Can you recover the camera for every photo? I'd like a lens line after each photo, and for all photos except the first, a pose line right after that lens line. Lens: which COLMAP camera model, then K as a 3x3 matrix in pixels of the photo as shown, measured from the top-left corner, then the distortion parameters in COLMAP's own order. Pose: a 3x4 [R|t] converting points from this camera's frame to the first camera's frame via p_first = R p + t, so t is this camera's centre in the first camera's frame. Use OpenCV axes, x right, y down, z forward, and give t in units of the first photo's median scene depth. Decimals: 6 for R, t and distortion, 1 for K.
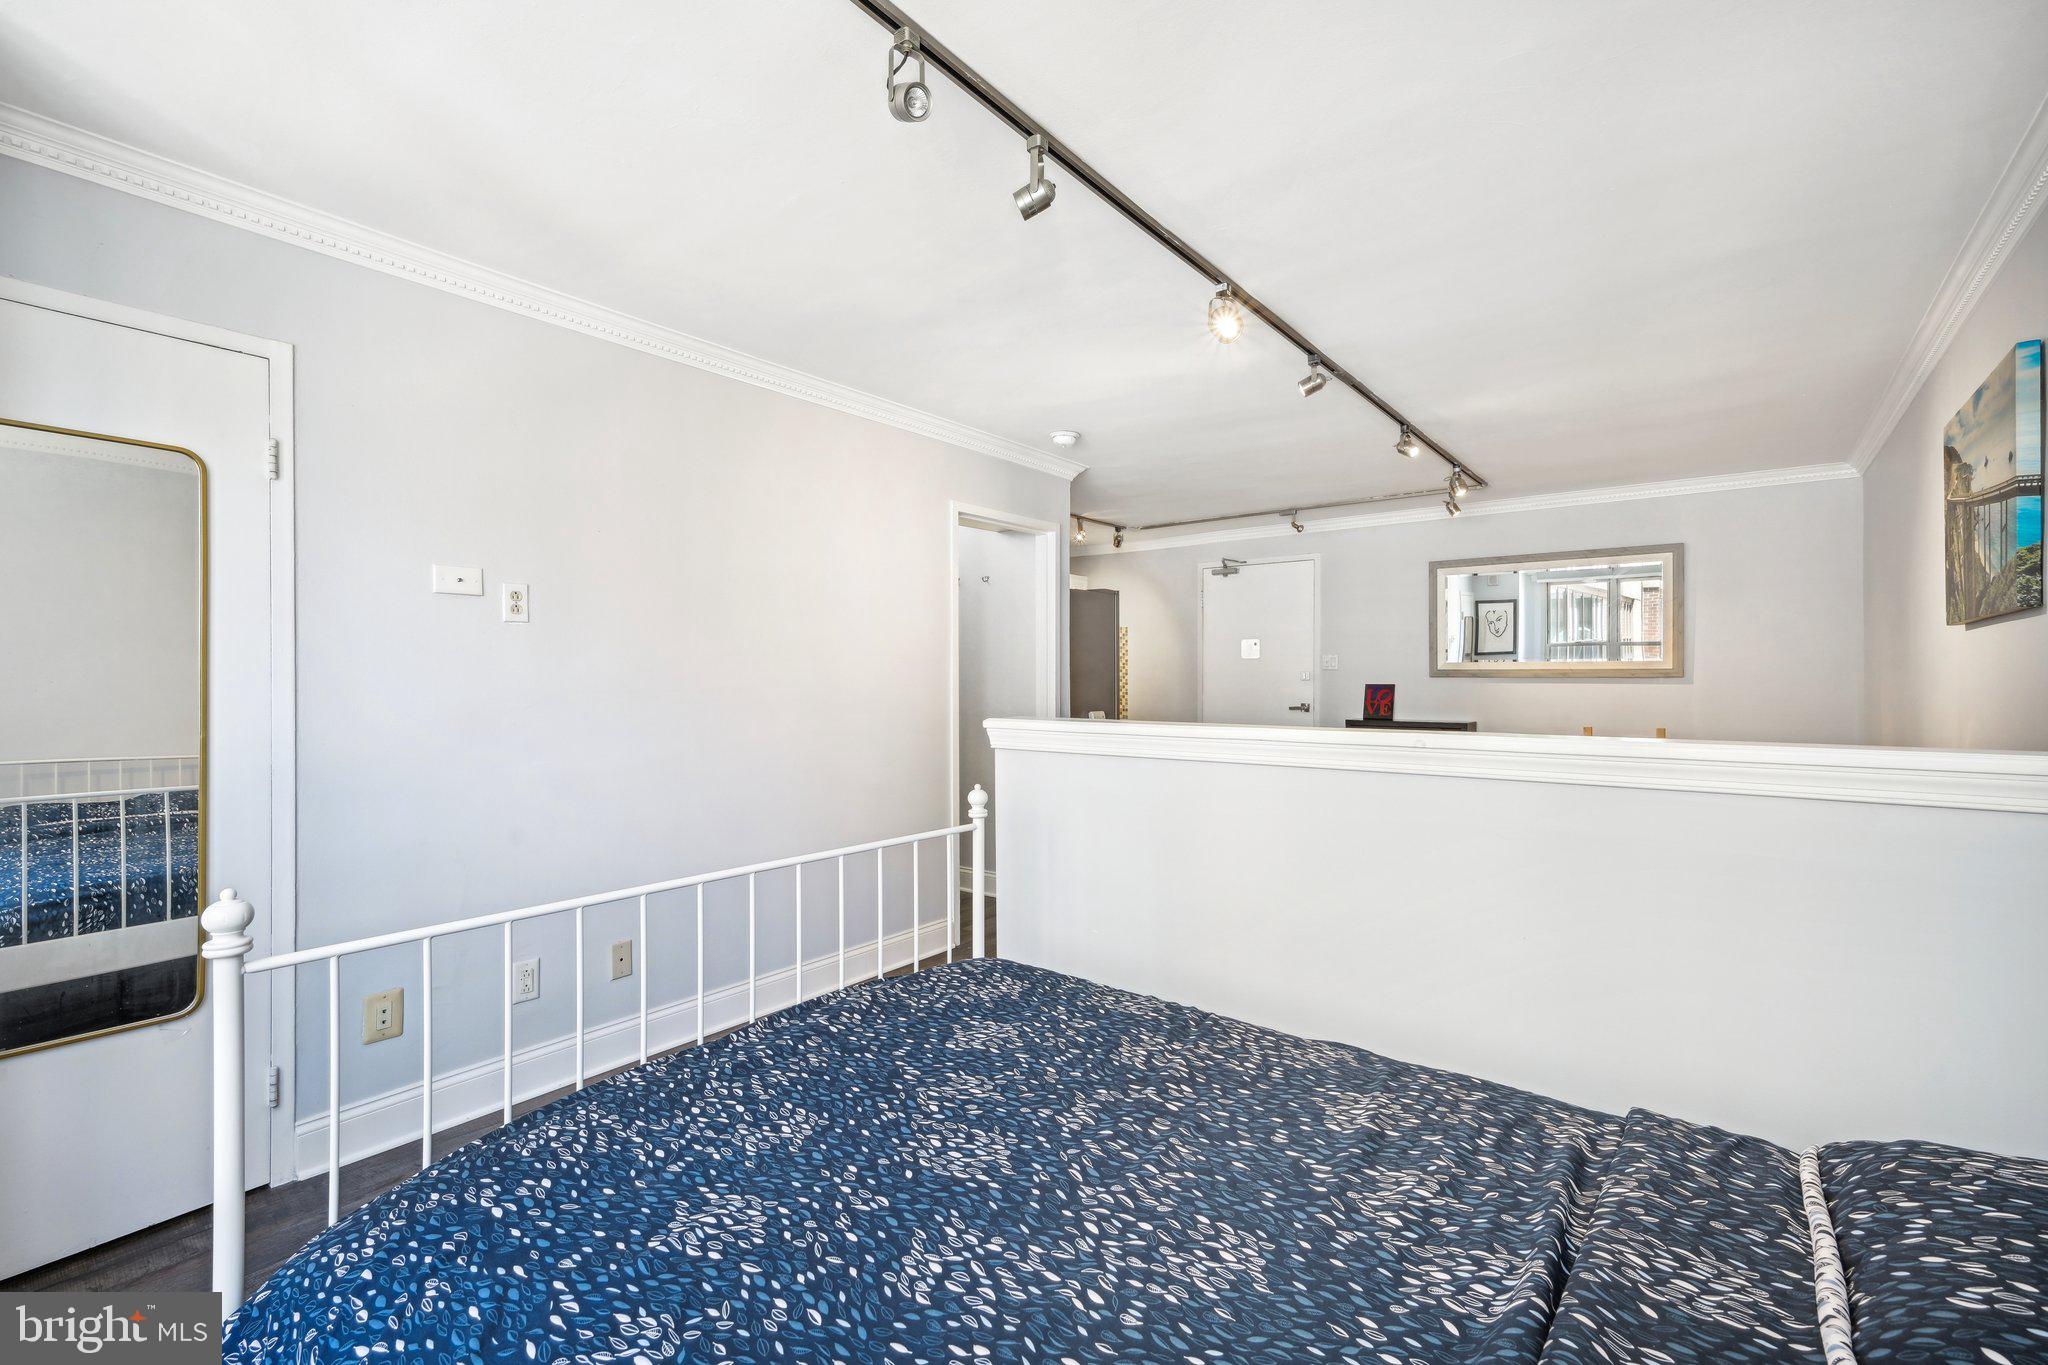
lens RADIAL K [[906.5, 0, 1024.0], [0, 906.5, 682.5], [0, 0, 1]] dist [0.017894, 0.000614]
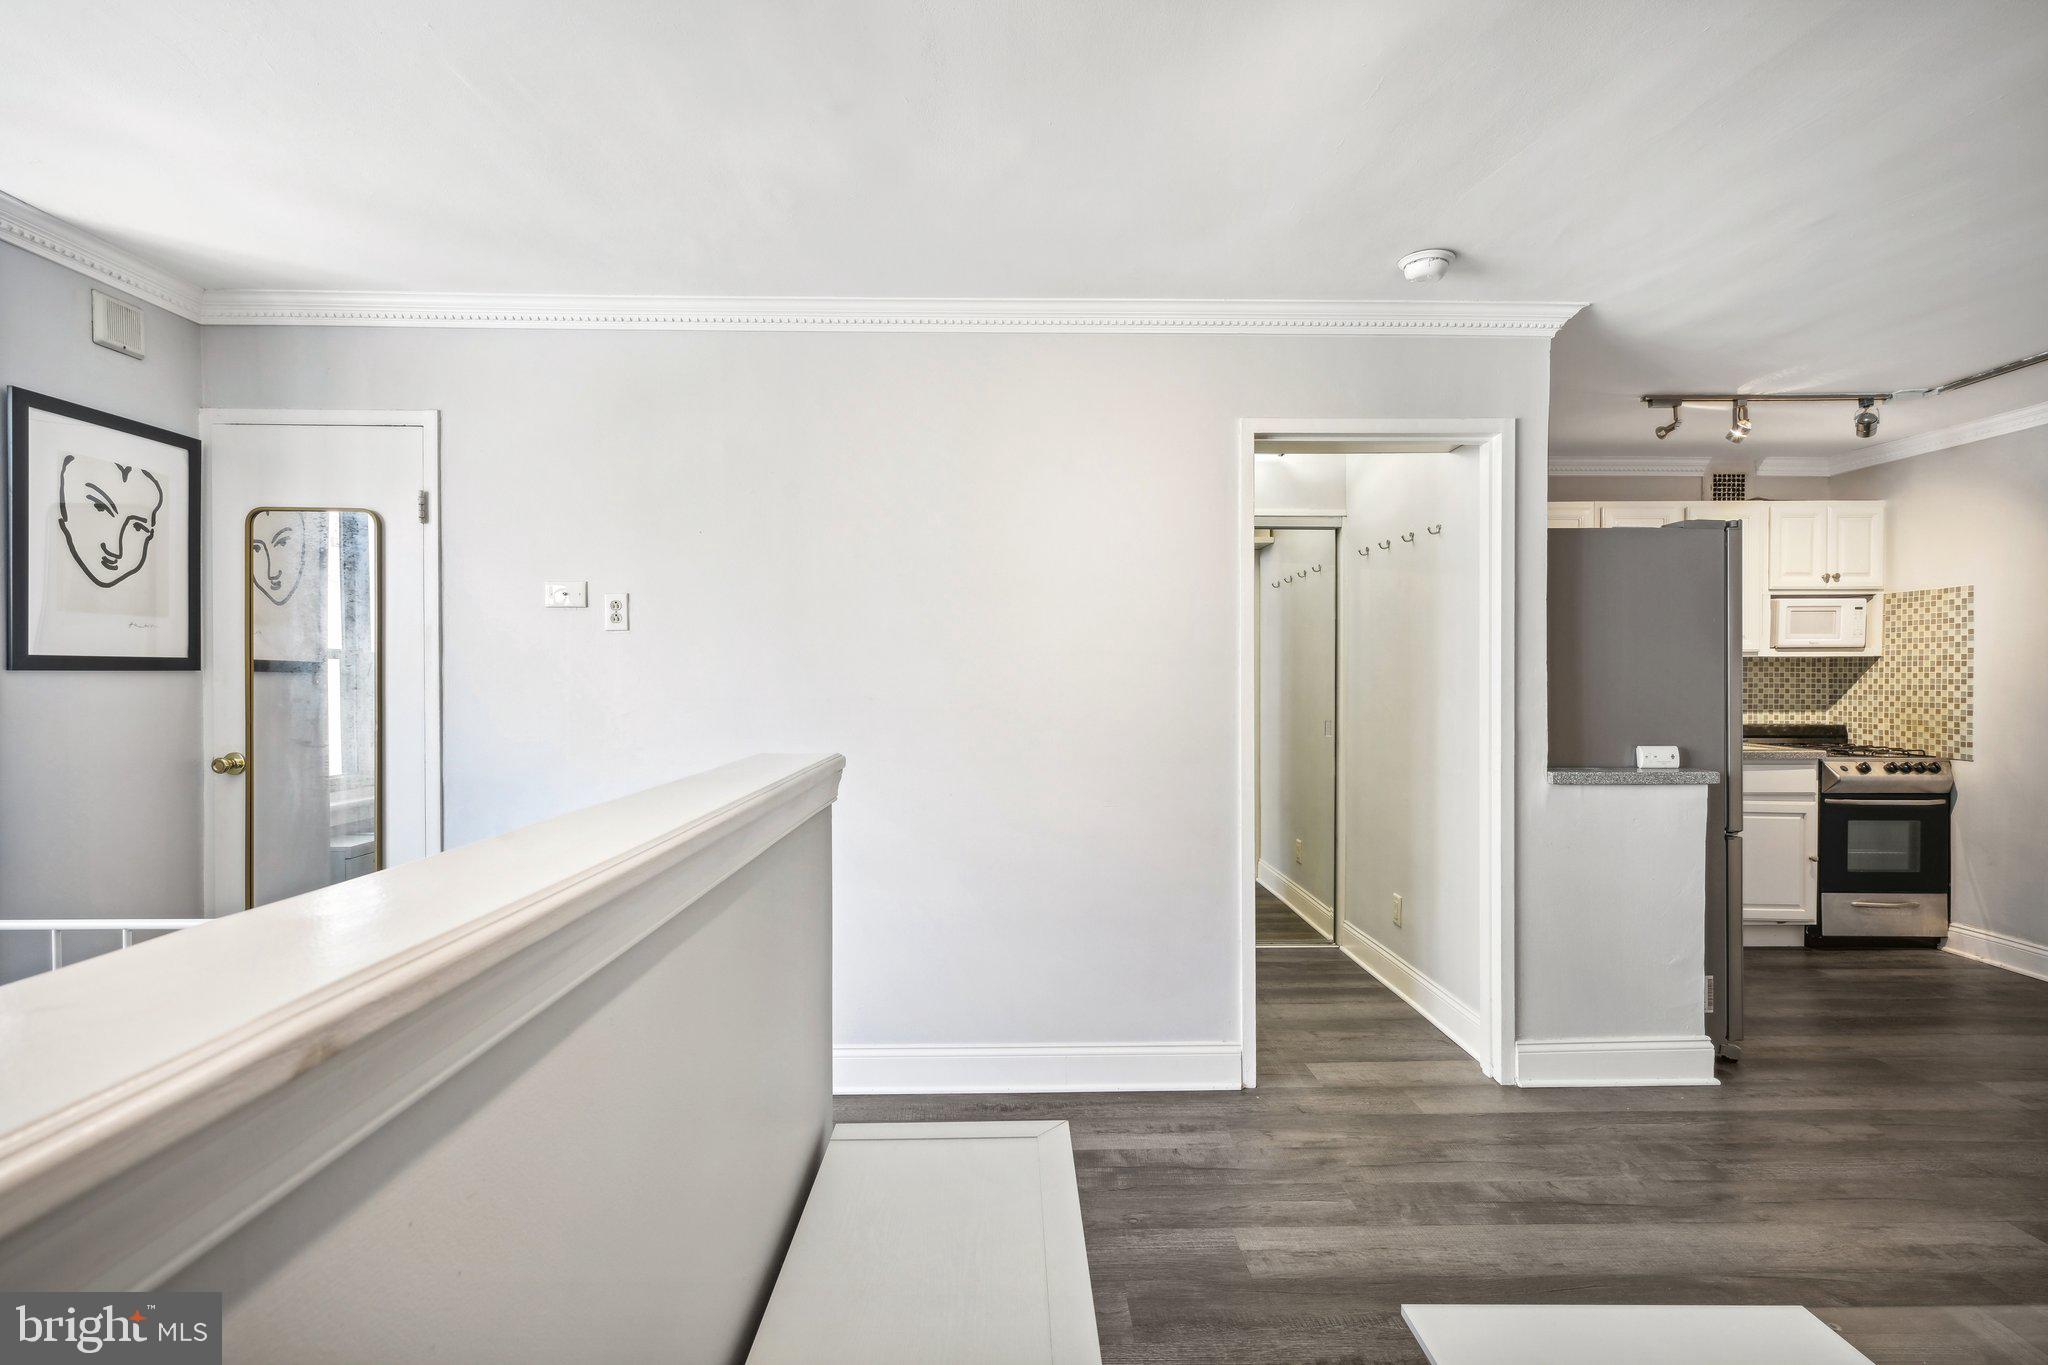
lens RADIAL K [[928.3, 0, 1023.8], [0, 928.3, 693.4], [0, 0, 1]] dist [0.006800, 0.000291]
pose [[0.630071, 0.012619, -0.776435, 1.045777], [-0.004753, 0.999912, 0.012395, -0.020772], [0.776523, -0.004119, 0.630076, 1.331552]]
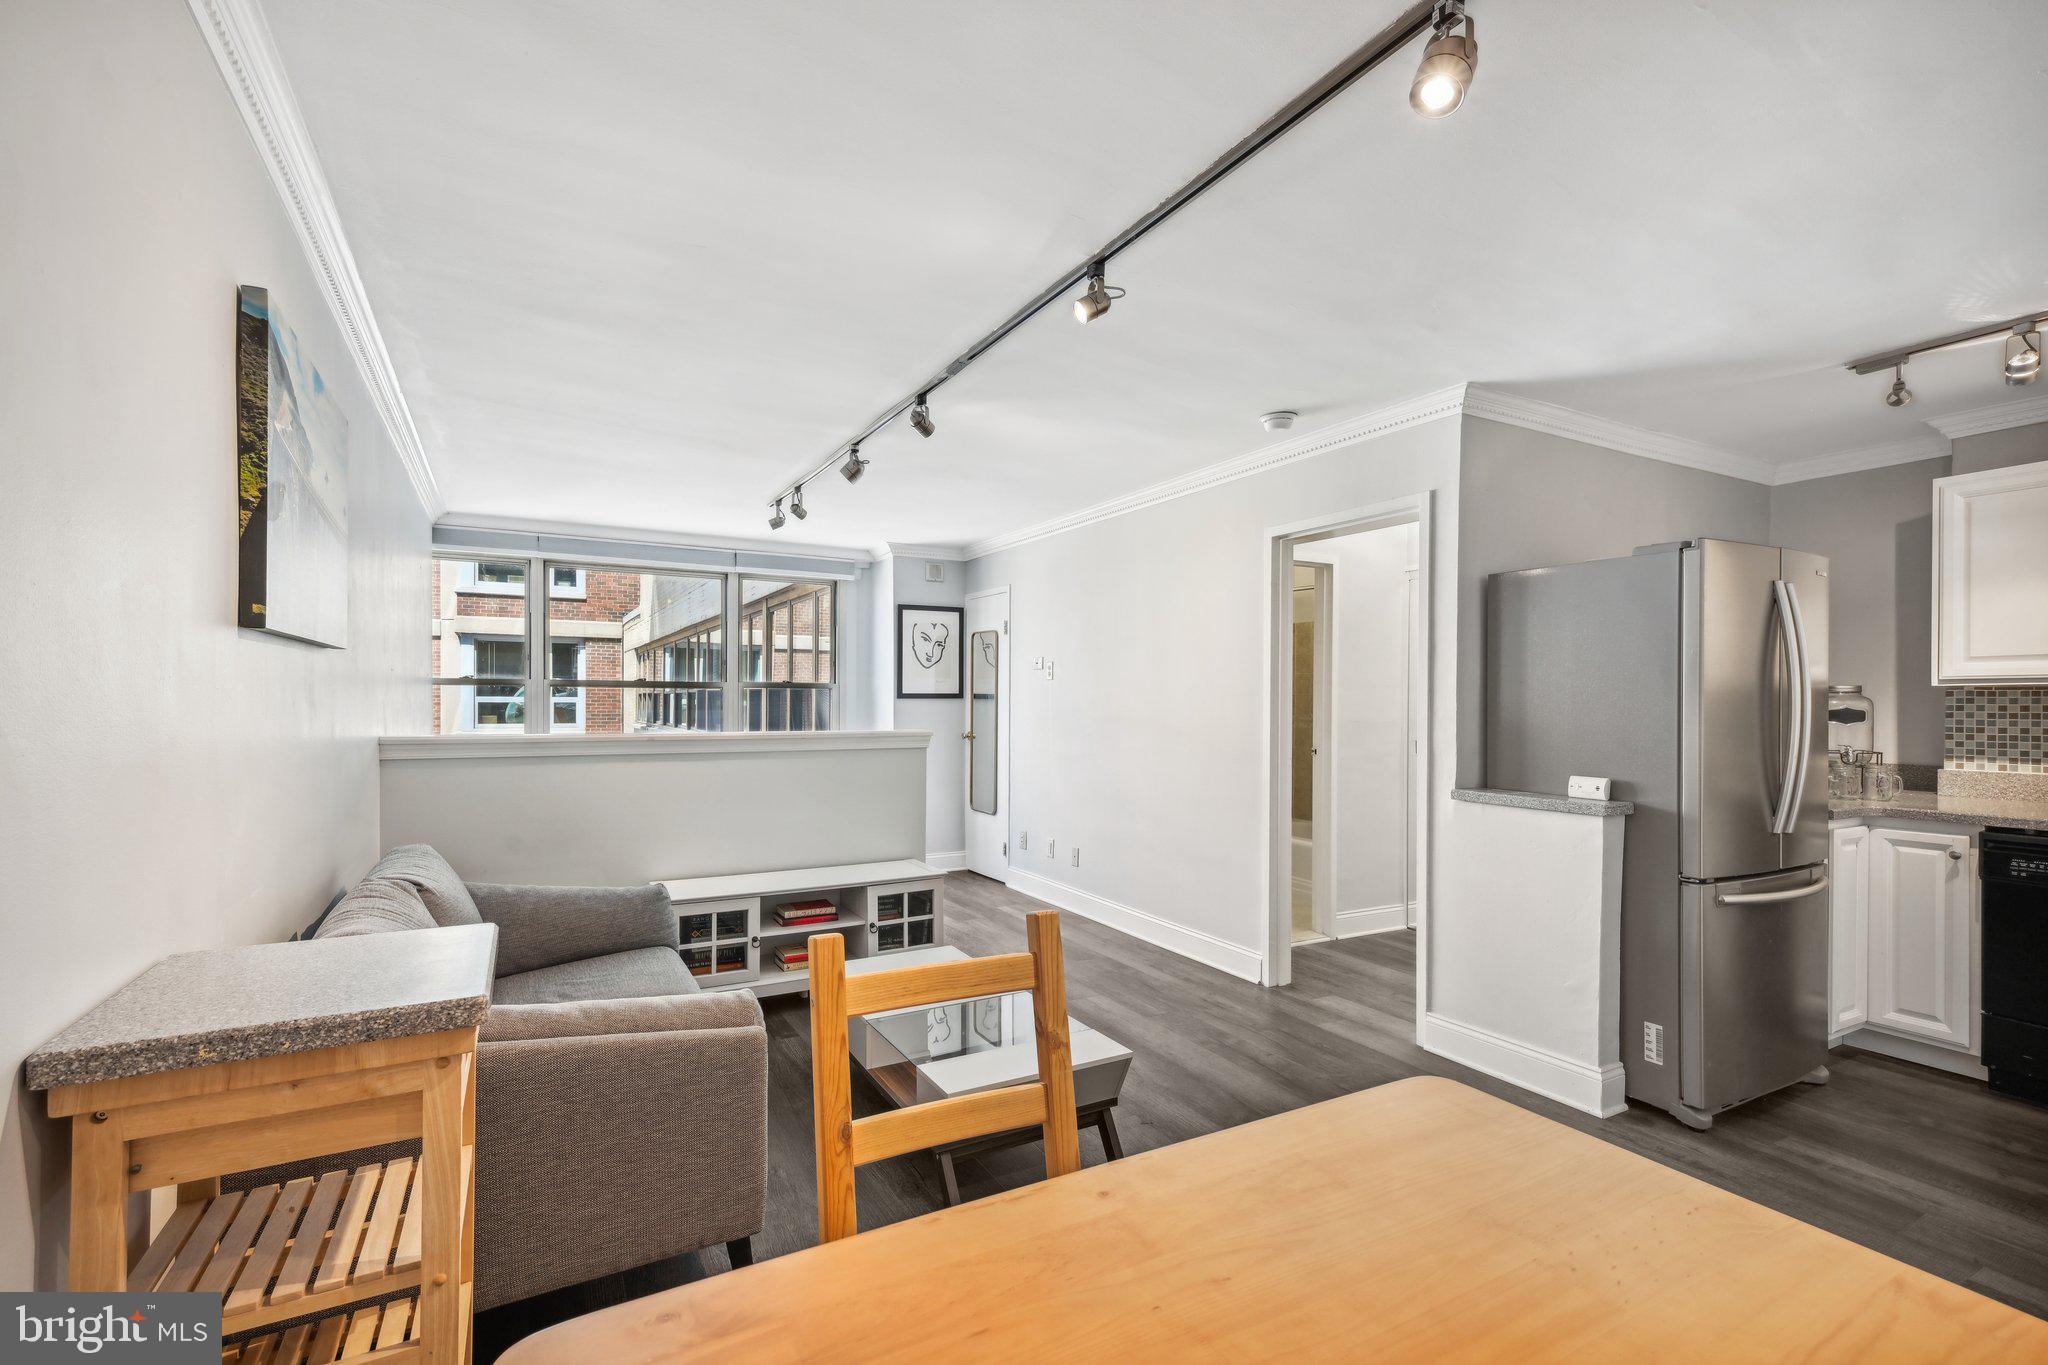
lens RADIAL K [[914.4, 0, 1020.8], [0, 914.4, 709.2], [0, 0, 1]] dist [0.020919, 0.000036]
pose [[-0.393030, 0.008761, -0.919484, 2.783672], [-0.012172, 0.999817, 0.014729, -0.053554], [0.919445, 0.016980, -0.392852, 3.414928]]
